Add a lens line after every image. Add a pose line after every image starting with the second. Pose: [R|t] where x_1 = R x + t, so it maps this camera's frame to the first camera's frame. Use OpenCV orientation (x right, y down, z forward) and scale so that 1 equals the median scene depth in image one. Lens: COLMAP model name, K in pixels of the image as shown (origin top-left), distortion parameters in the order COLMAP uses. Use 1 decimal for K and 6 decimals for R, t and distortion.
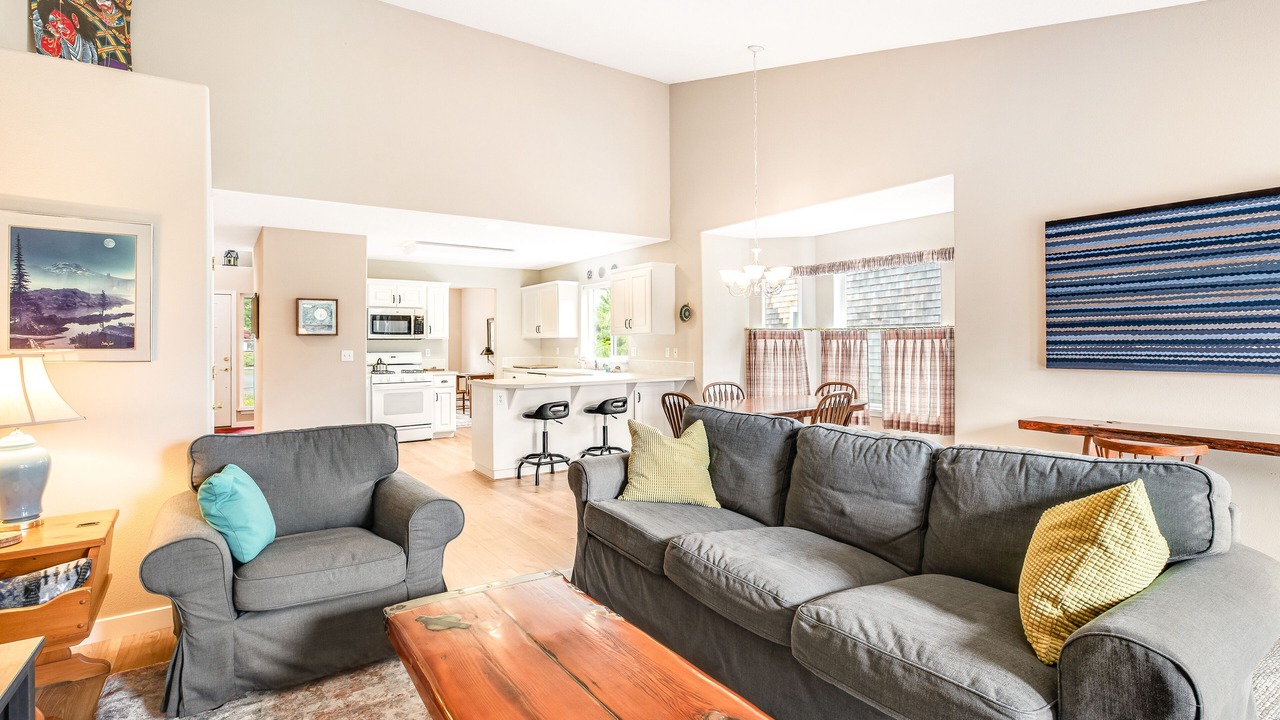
lens RADIAL K [[579.2, 0, 637.2], [0, 579.2, 342.8], [0, 0, 1]] dist [-0.015866, 0.000182]
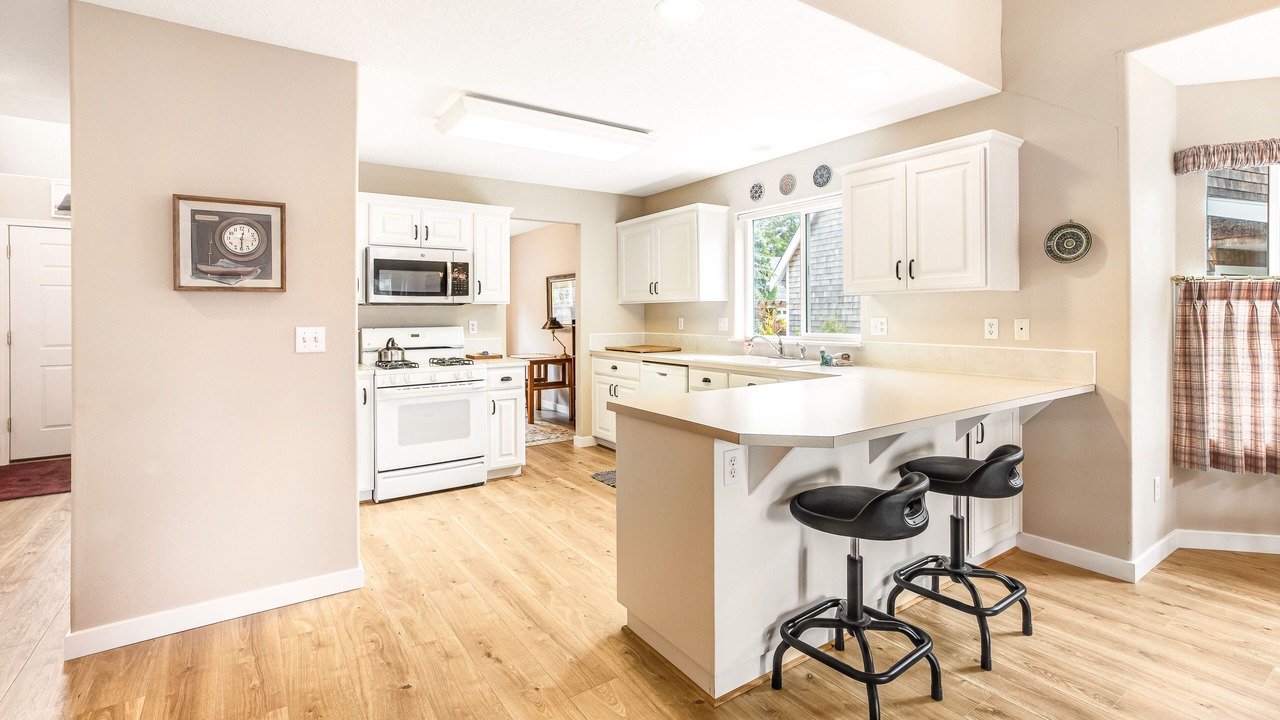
lens RADIAL K [[579.2, 0, 651.5], [0, 579.2, 312.5], [0, 0, 1]] dist [-0.015866, 0.000182]
pose [[0.999994, -0.002008, -0.002860, -0.190038], [0.002011, 0.999997, 0.000995, 0.001806], [0.002858, -0.001001, 0.999995, 0.437216]]
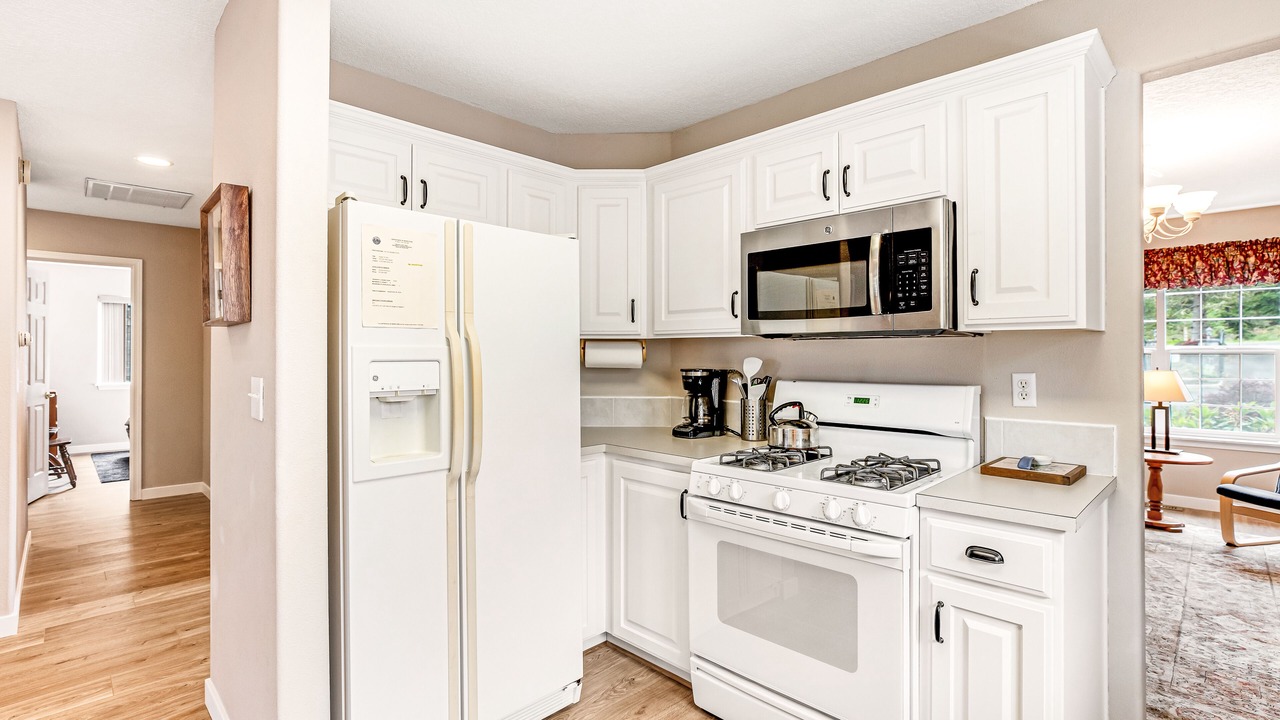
lens RADIAL K [[579.2, 0, 634.8], [0, 579.2, 357.0], [0, 0, 1]] dist [-0.015866, 0.000182]
pose [[0.167069, 0.004232, -0.985936, -0.170144], [0.002836, 0.999985, 0.004773, 0.002160], [0.985941, -0.003593, 0.167055, 0.860773]]
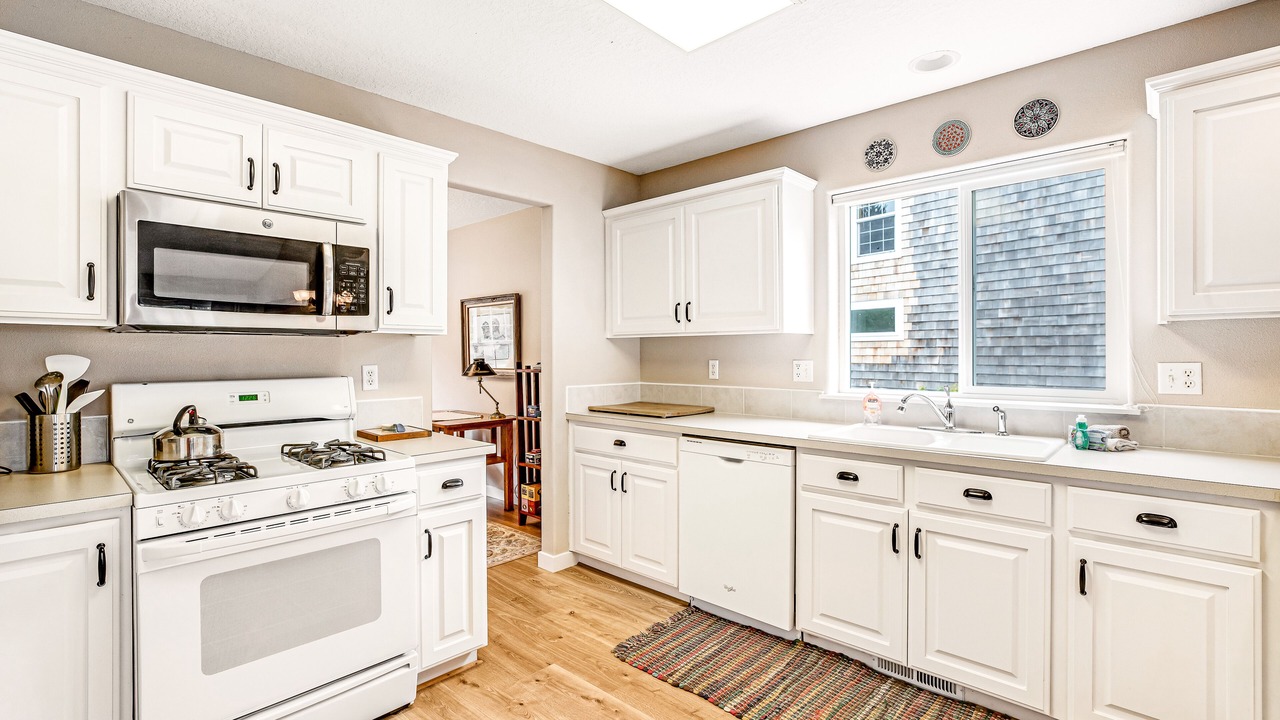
lens RADIAL K [[579.2, 0, 645.2], [0, 579.2, 357.9], [0, 0, 1]] dist [-0.015866, 0.000182]
pose [[0.978099, 0.001115, 0.208137, -0.300811], [-0.003277, 0.999944, 0.010045, 0.002679], [-0.208114, -0.010507, 0.978048, 0.708778]]
